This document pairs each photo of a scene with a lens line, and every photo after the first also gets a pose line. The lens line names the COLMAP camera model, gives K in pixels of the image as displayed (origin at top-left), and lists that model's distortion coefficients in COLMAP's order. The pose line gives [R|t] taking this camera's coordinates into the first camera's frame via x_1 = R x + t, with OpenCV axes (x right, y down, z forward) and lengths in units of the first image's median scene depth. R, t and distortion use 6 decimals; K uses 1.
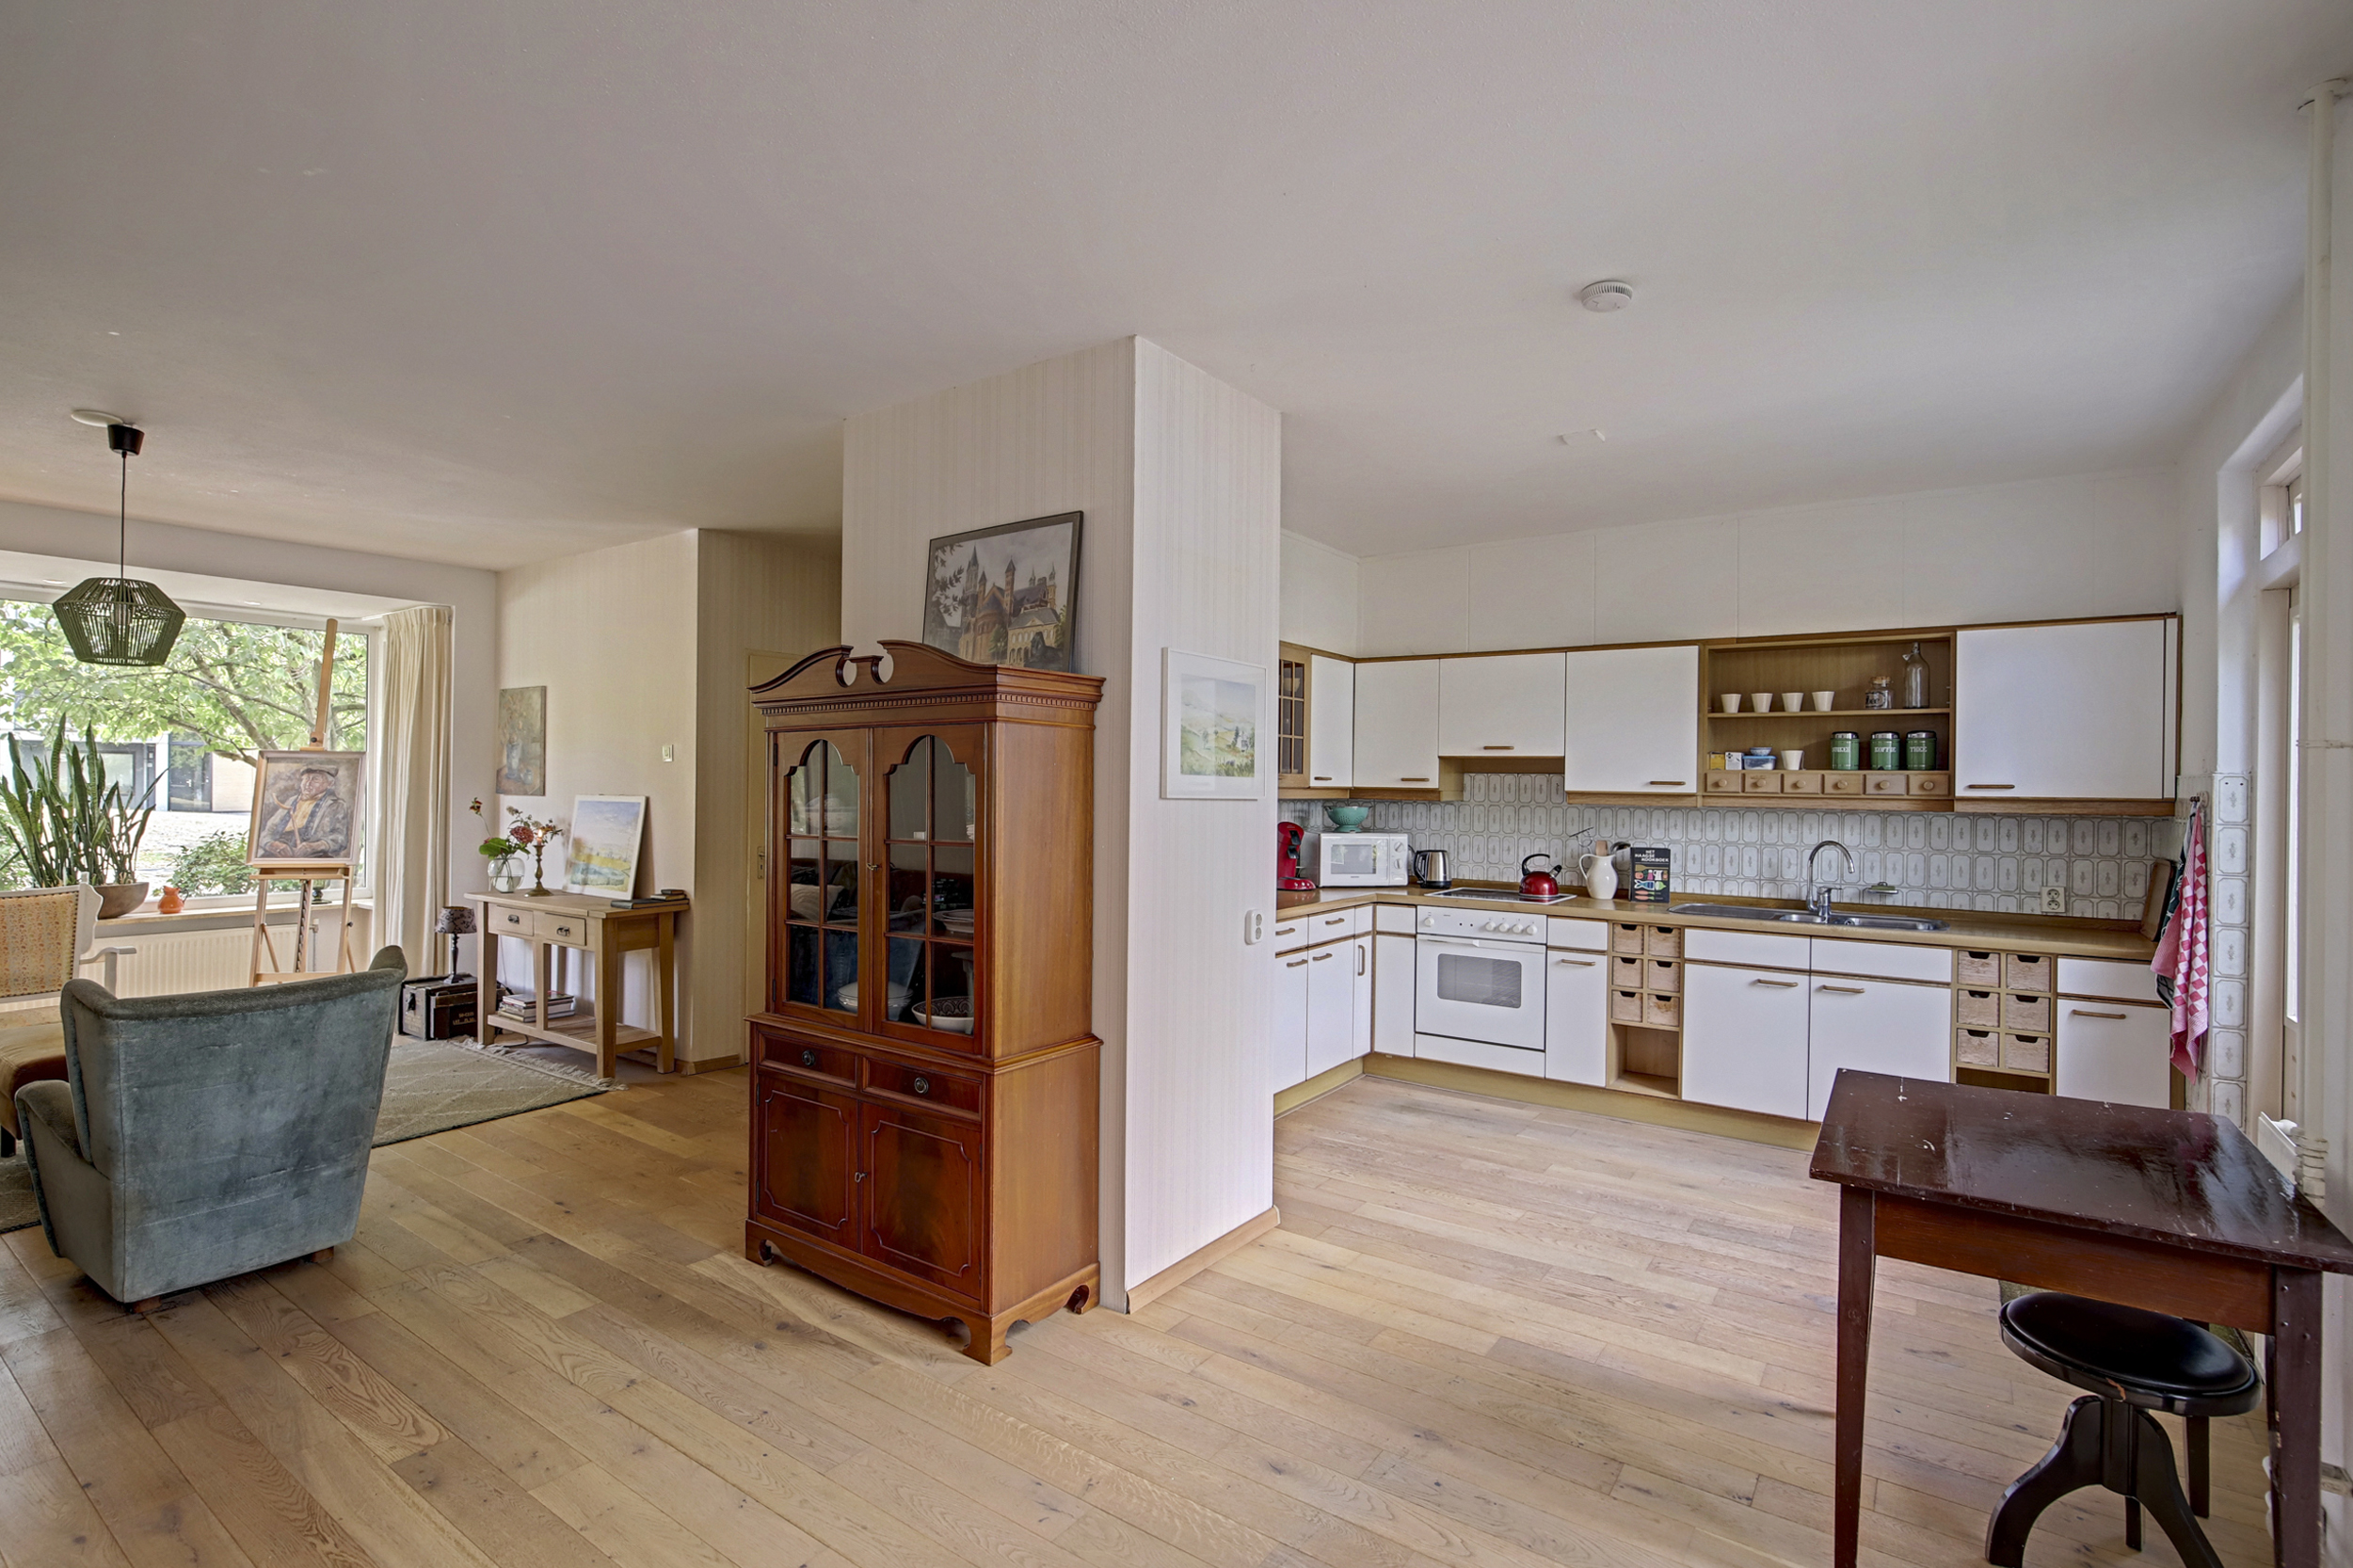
lens RADIAL K [[1086.1, 0, 1173.7], [0, 1086.1, 784.1], [0, 0, 1]] dist [-0.021990, 0.005536]
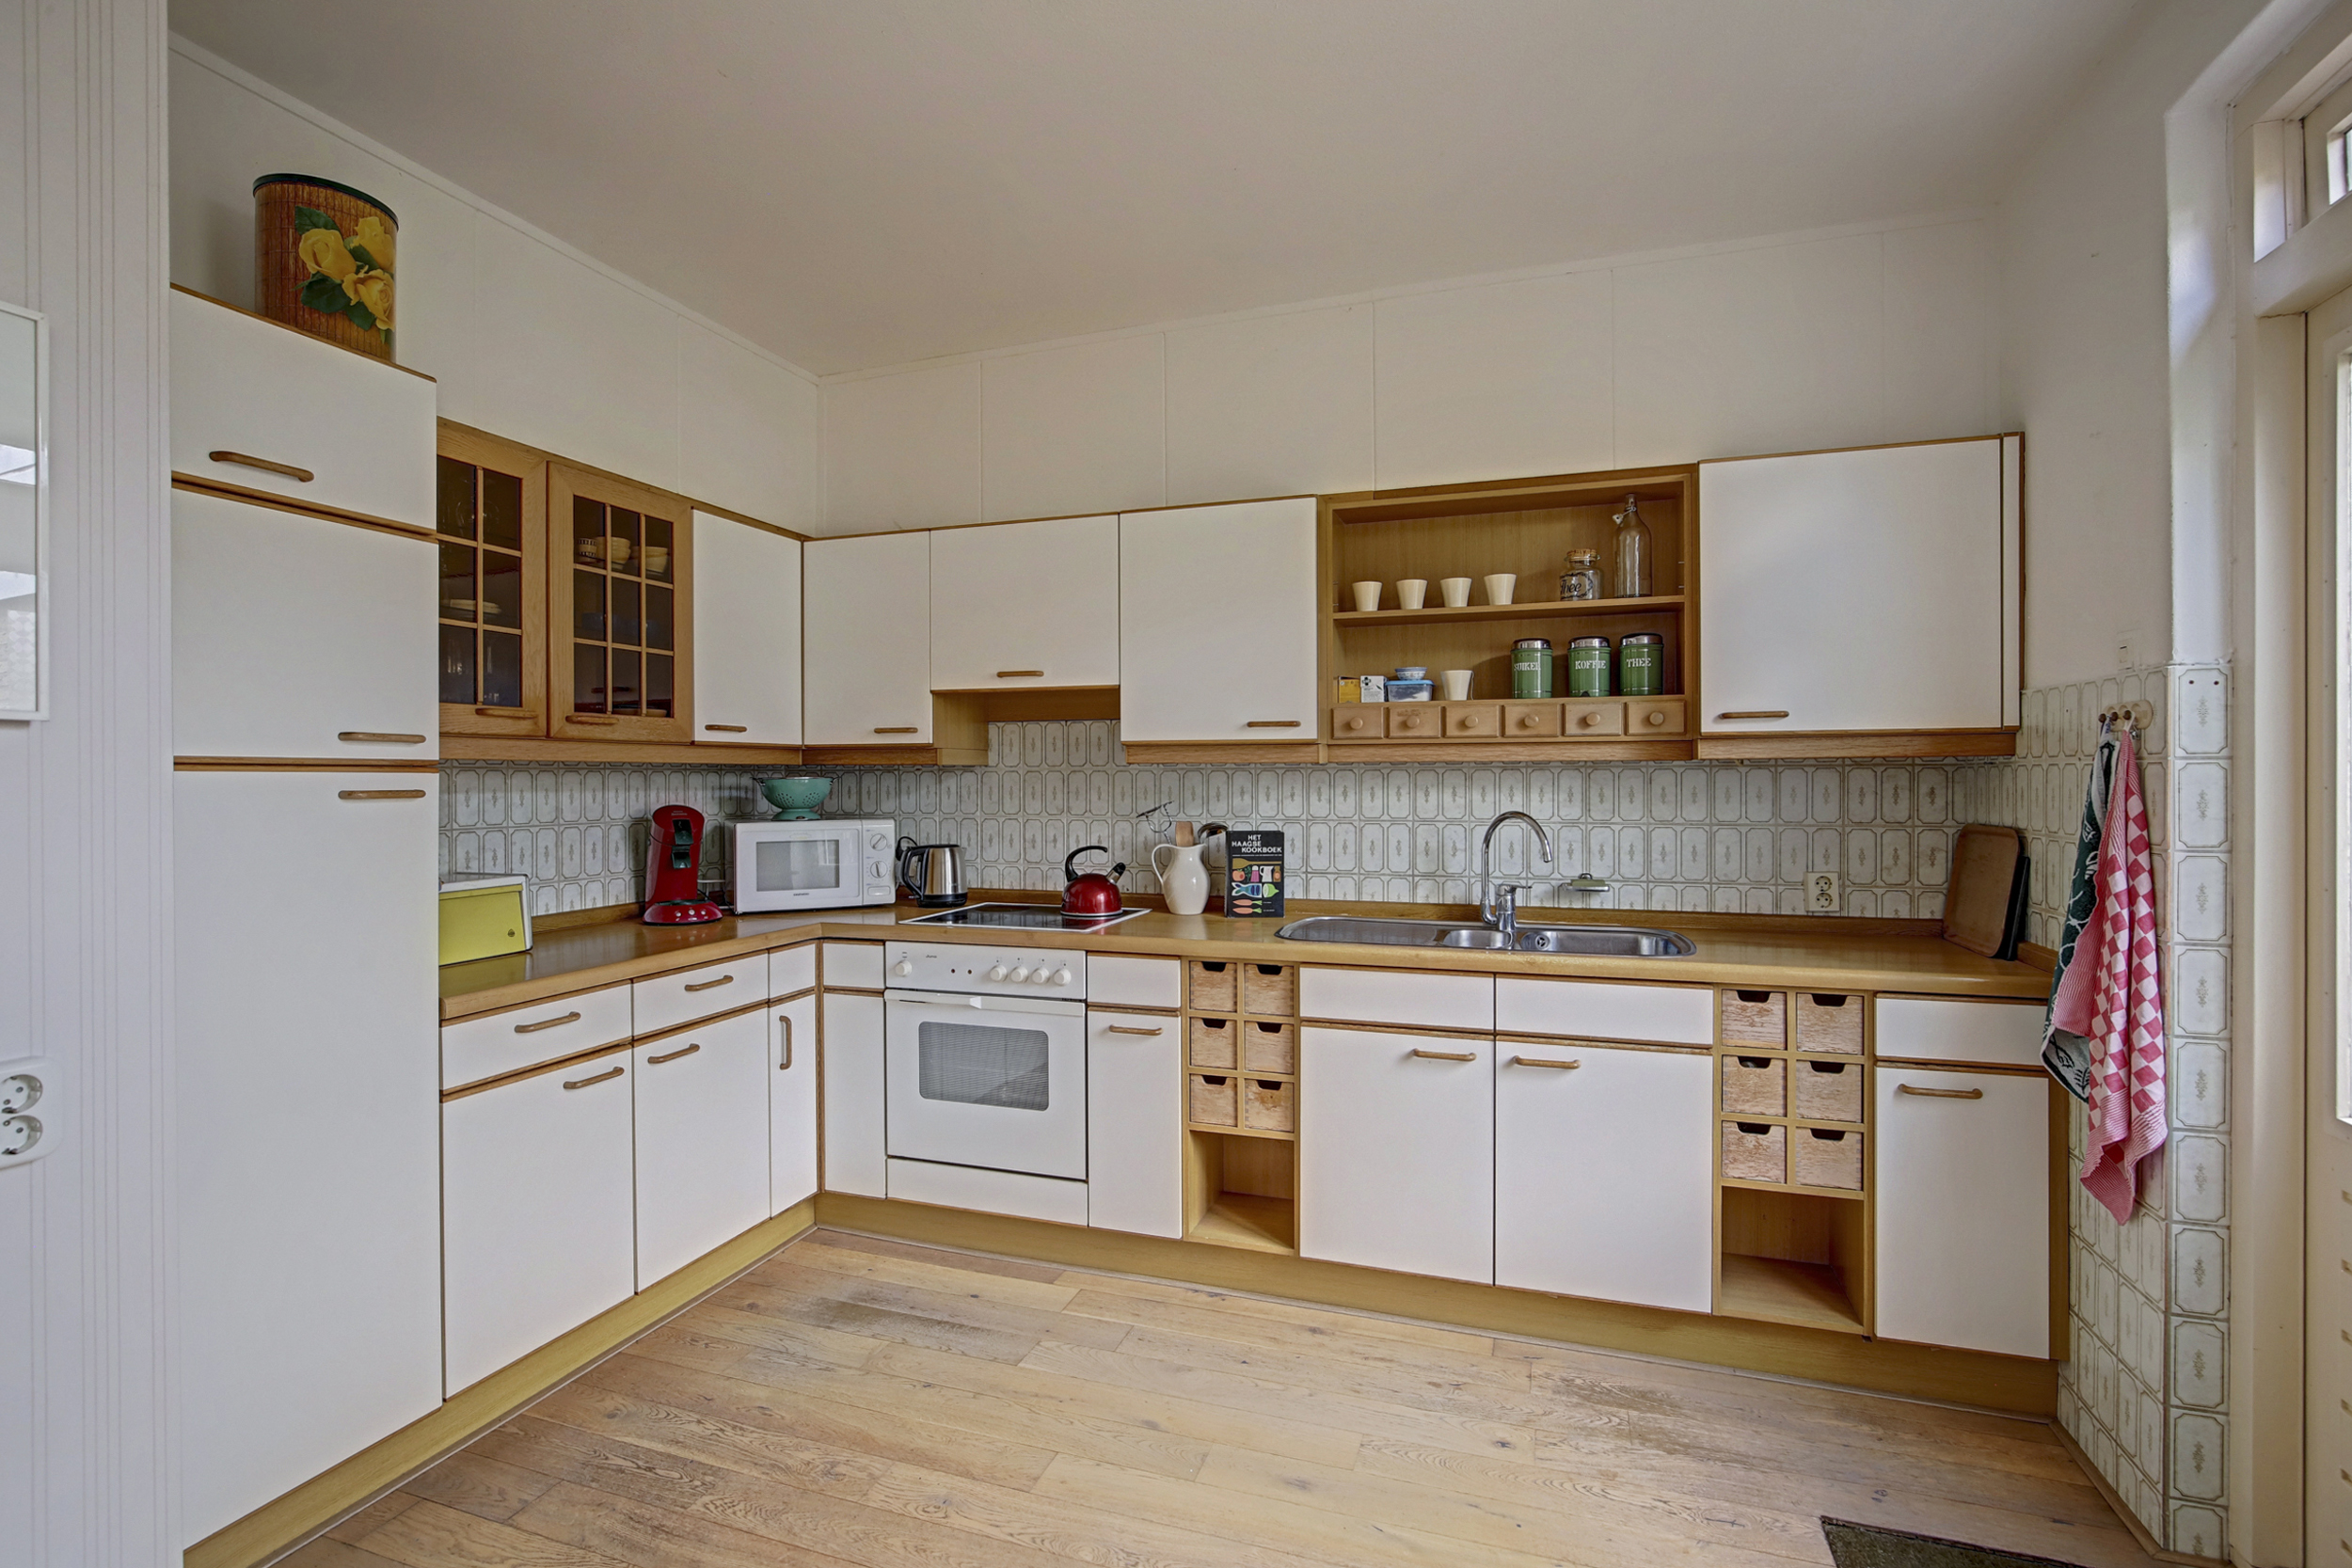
lens RADIAL K [[1085.6, 0, 1172.8], [0, 1085.6, 780.9], [0, 0, 1]] dist [-0.021990, 0.005536]
pose [[0.959500, -0.018075, 0.281127, 0.249145], [0.016539, 0.999833, 0.007834, 0.027447], [-0.281222, -0.002867, 0.959639, 0.465820]]
